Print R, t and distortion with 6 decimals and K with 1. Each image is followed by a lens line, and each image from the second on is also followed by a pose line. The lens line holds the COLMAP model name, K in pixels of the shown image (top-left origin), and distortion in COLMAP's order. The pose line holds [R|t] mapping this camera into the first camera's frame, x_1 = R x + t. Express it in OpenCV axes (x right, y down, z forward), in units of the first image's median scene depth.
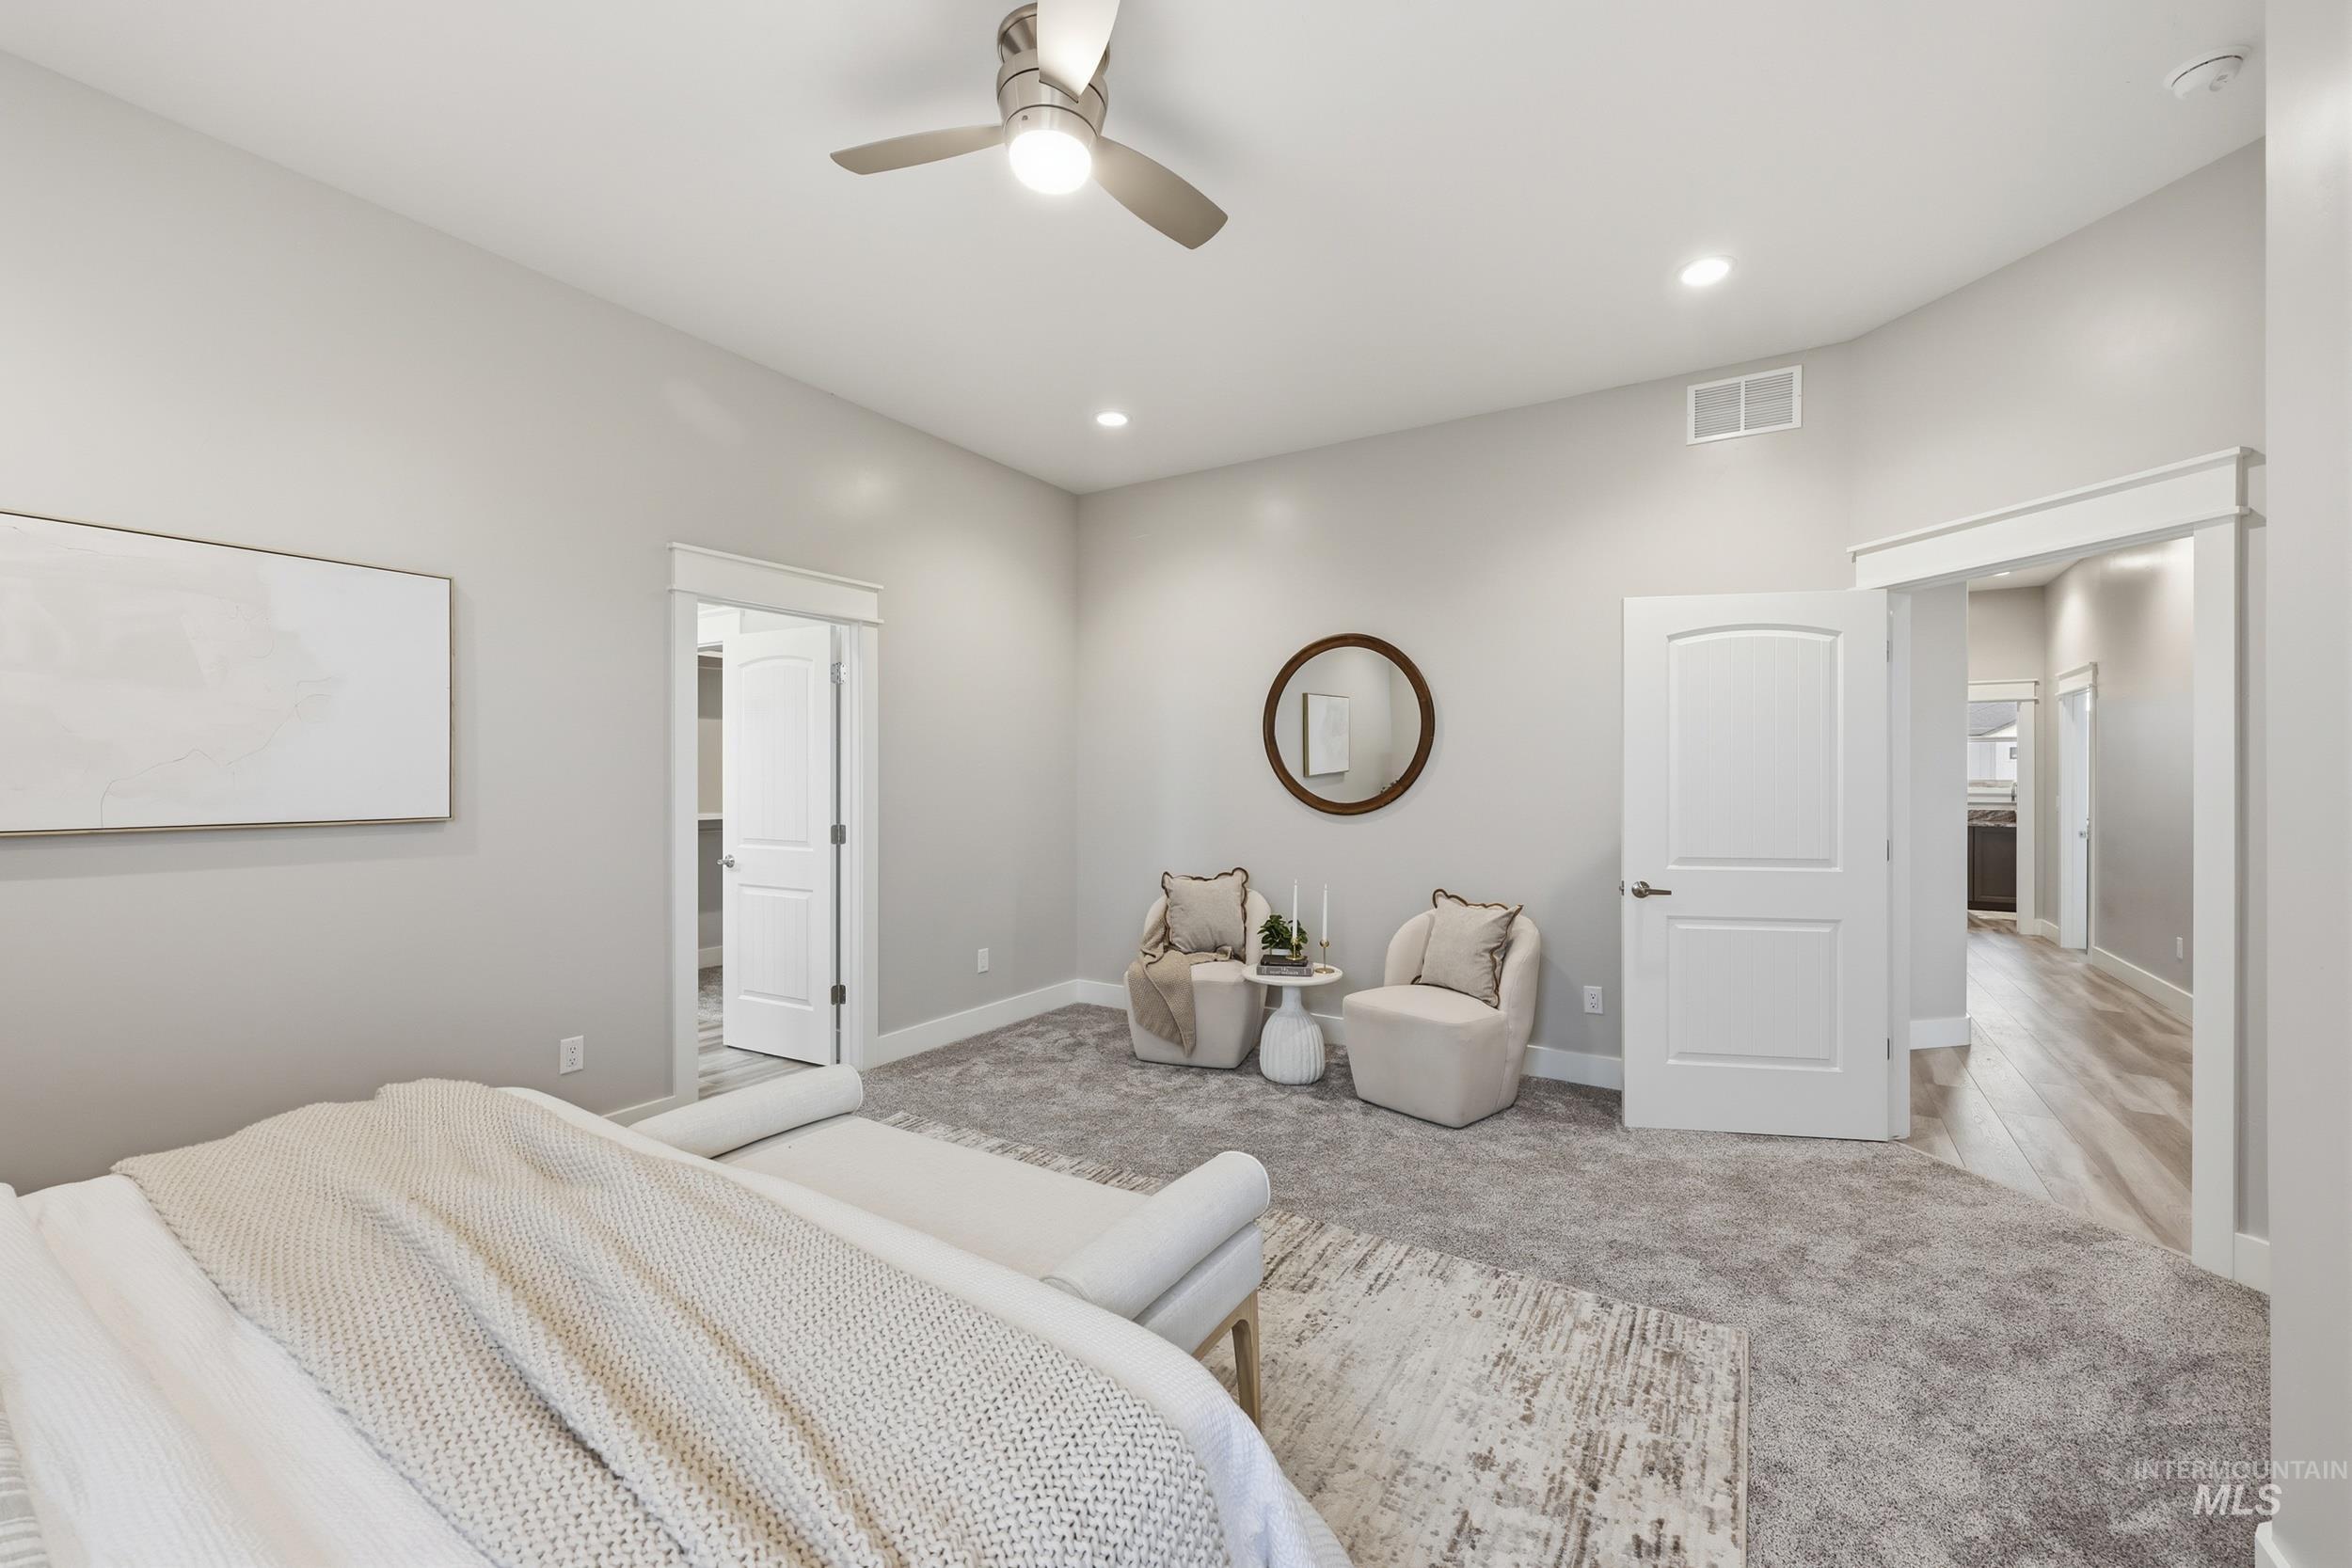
lens RADIAL K [[945.8, 0, 1173.0], [0, 945.8, 777.9], [0, 0, 1]] dist [-0.001073, -0.000119]
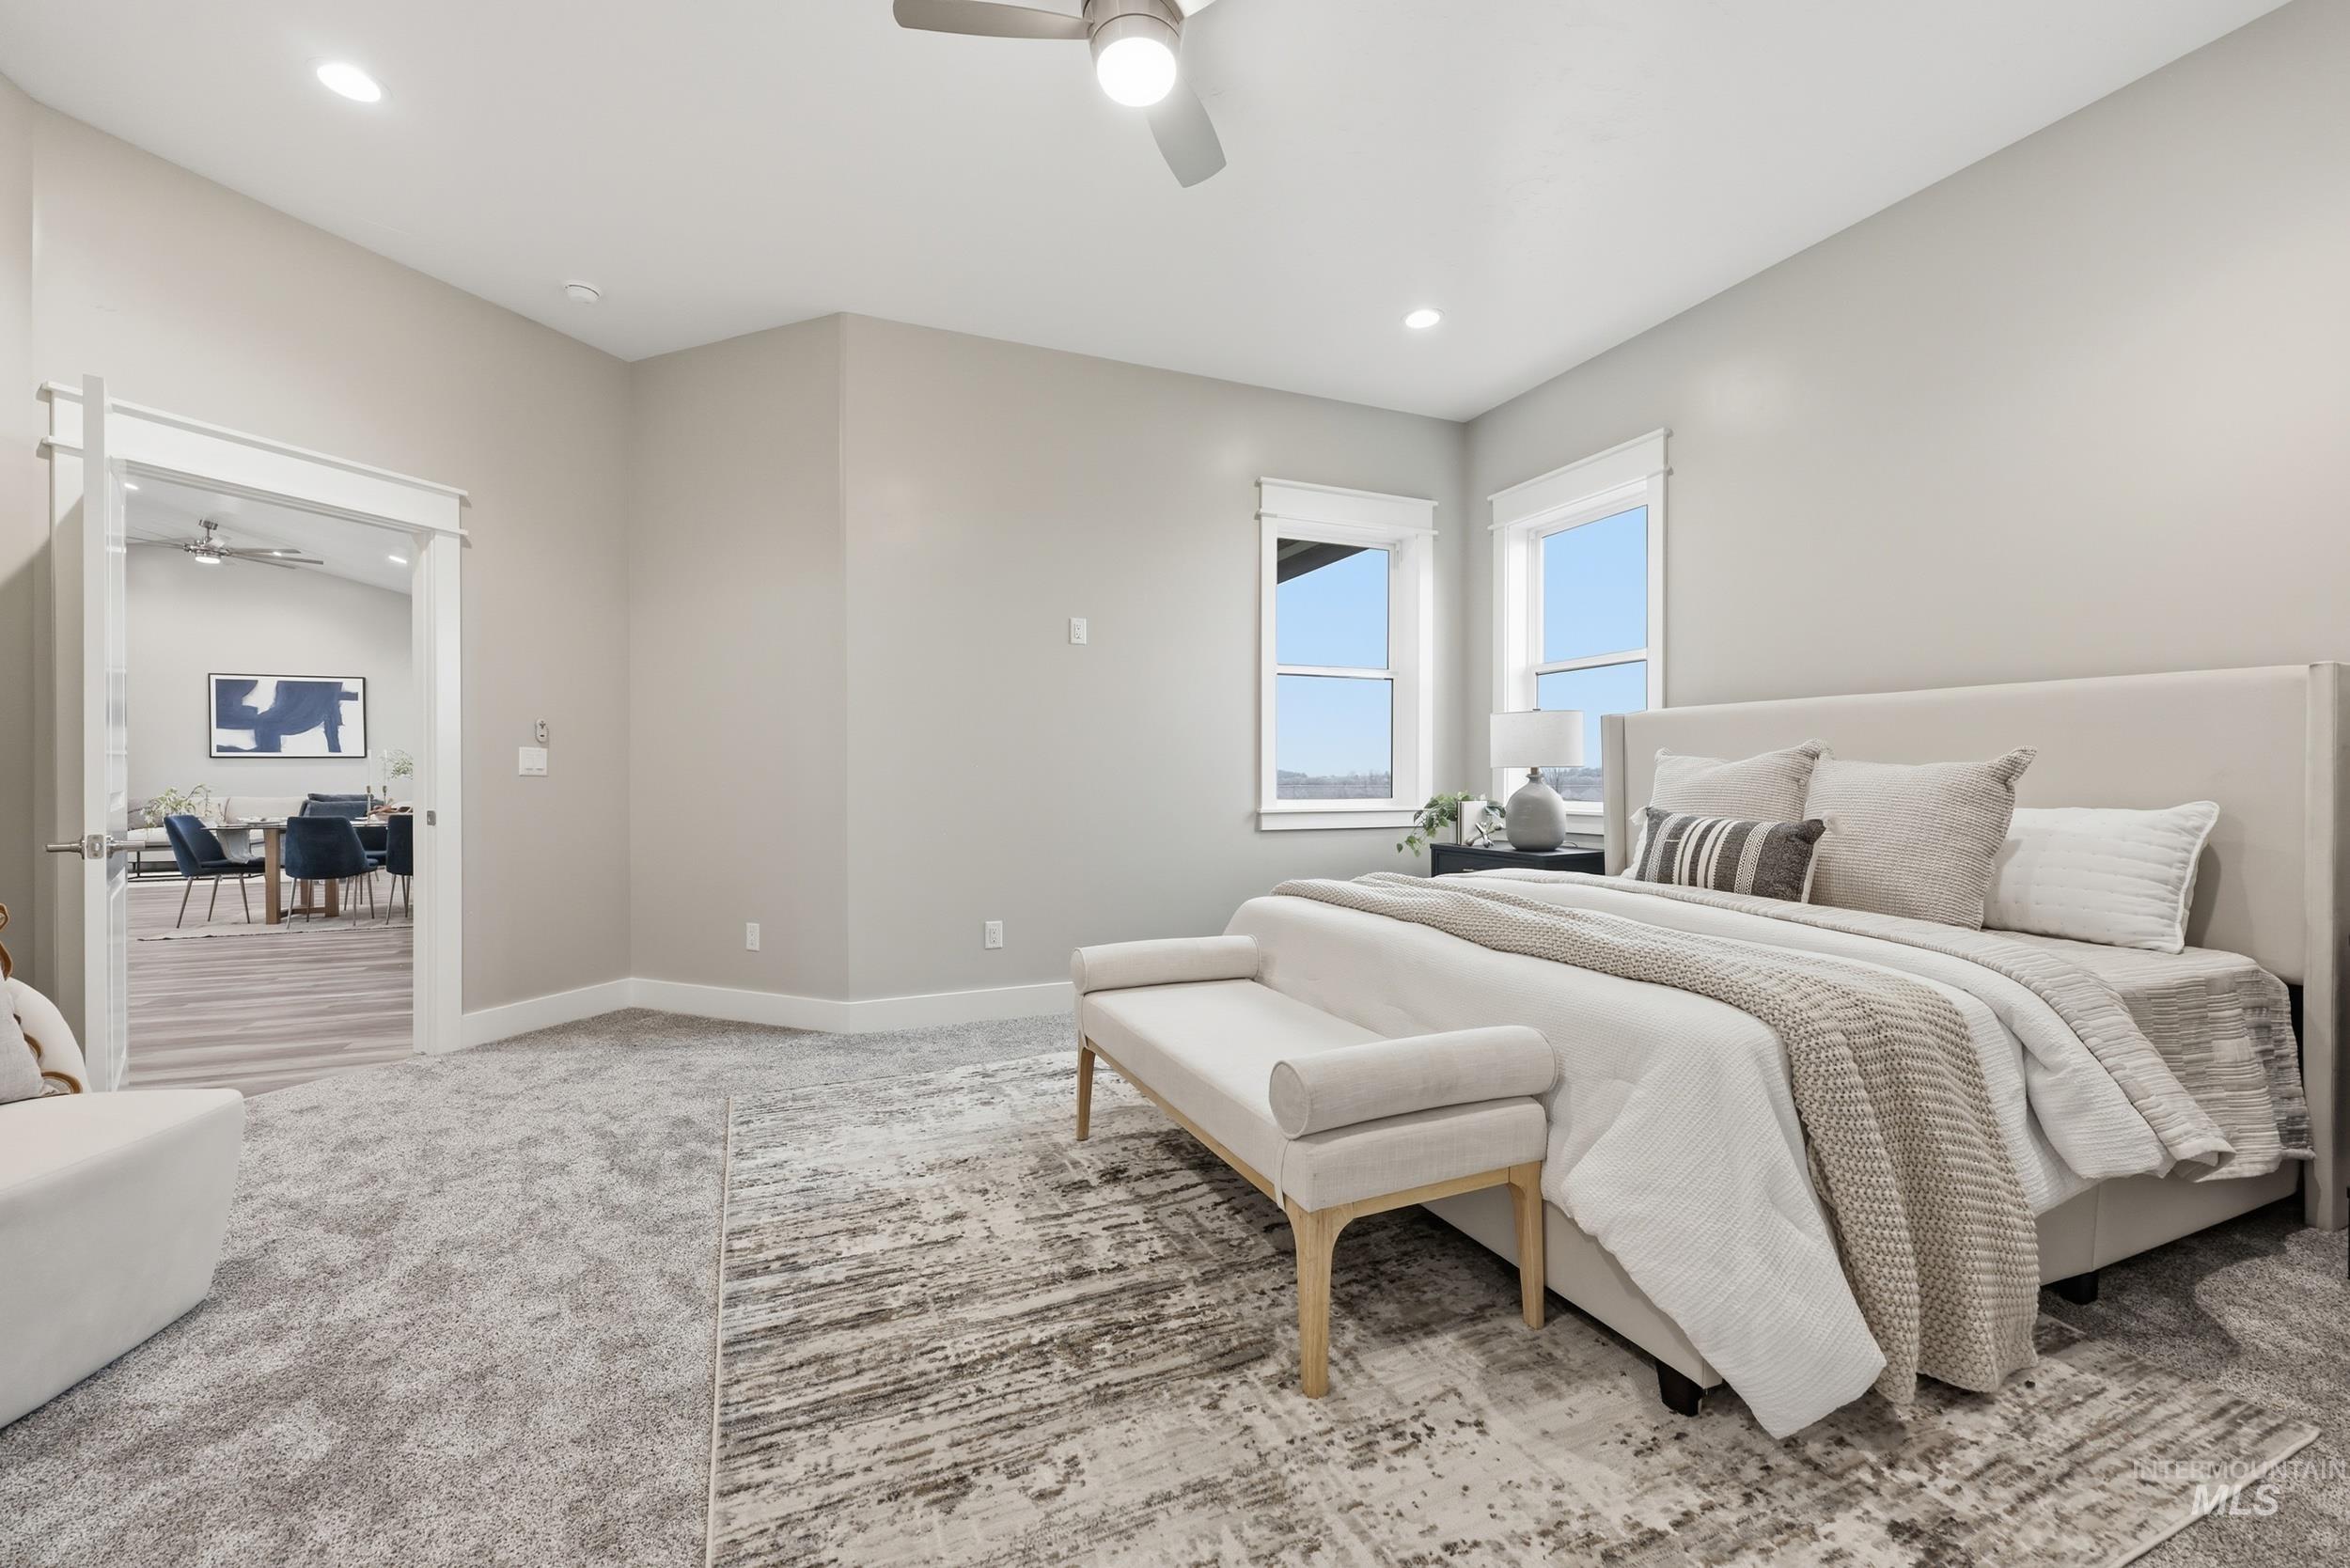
lens RADIAL K [[906.2, 0, 1172.5], [0, 906.2, 790.6], [0, 0, 1]] dist [-0.002504, -0.000164]
pose [[-0.822671, -0.003185, 0.568508, -0.868244], [0.002321, 0.999957, 0.008960, 0.148731], [-0.568513, 0.008690, -0.822629, 2.140903]]
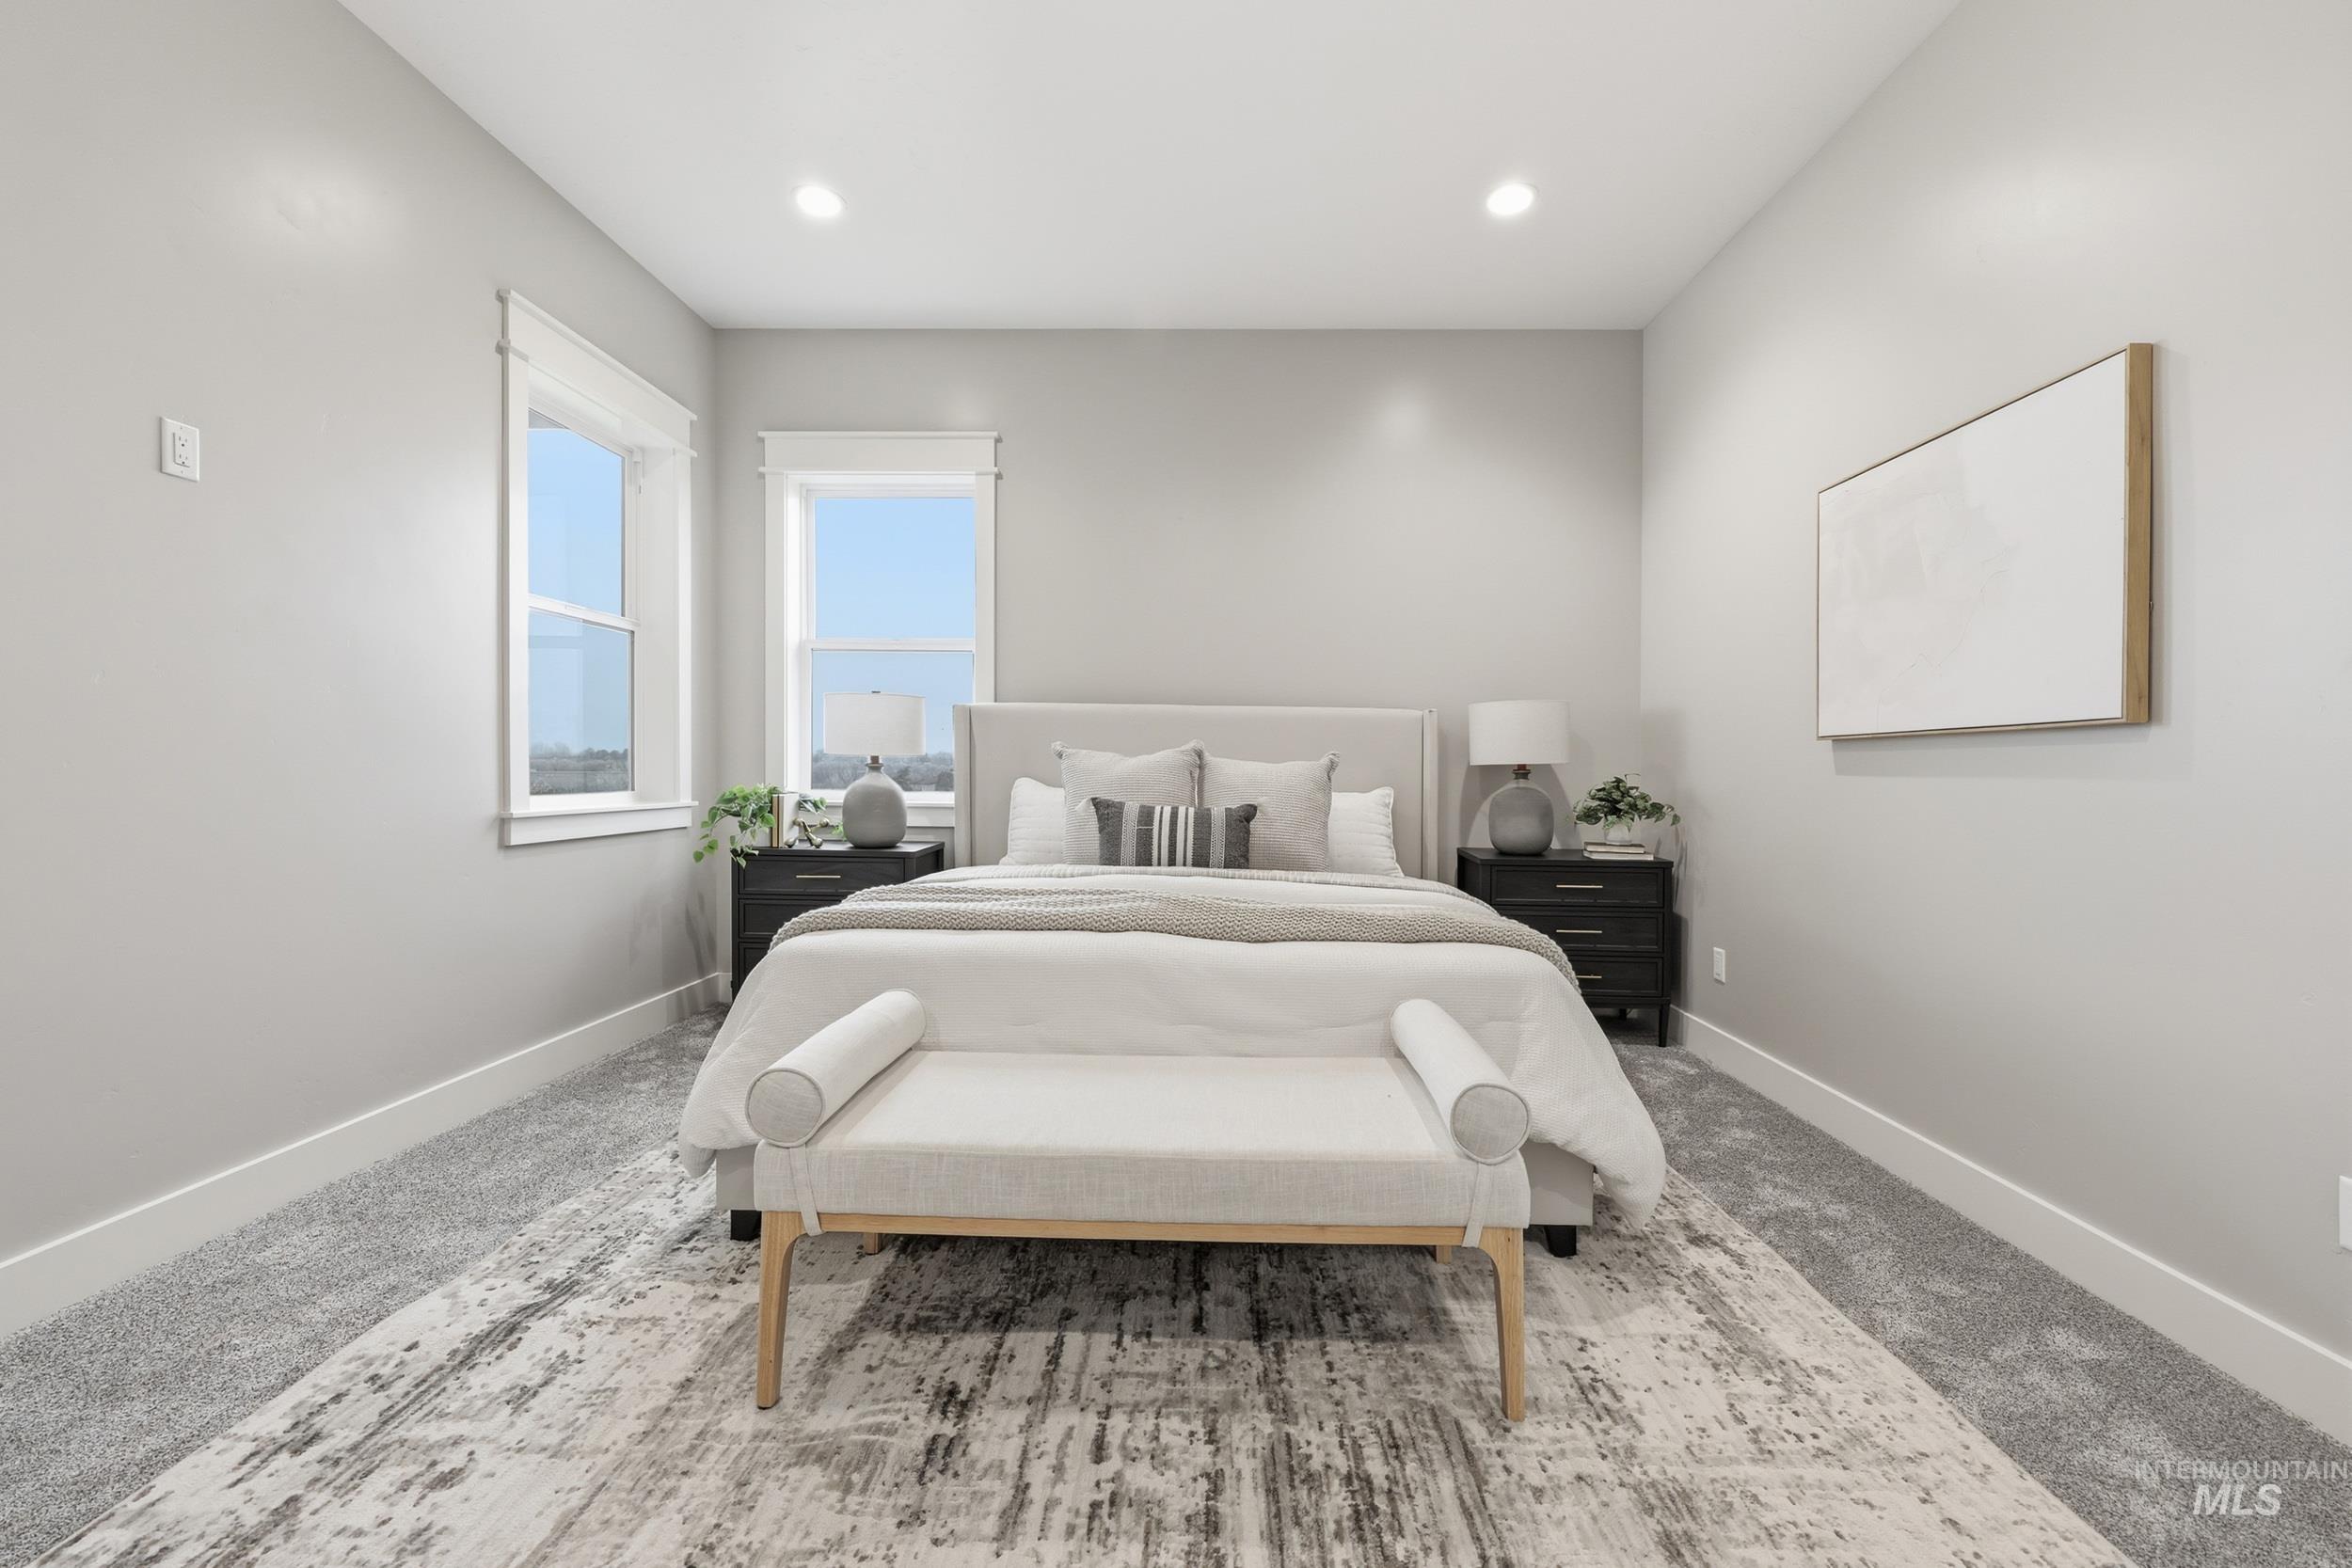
lens RADIAL K [[945.8, 0, 1173.0], [0, 945.8, 777.9], [0, 0, 1]] dist [-0.001073, -0.000119]
pose [[-0.869799, -0.001618, -0.493404, 0.193533], [-0.005578, 0.999963, 0.006554, 0.144827], [0.493375, 0.008452, -0.869776, 1.953305]]
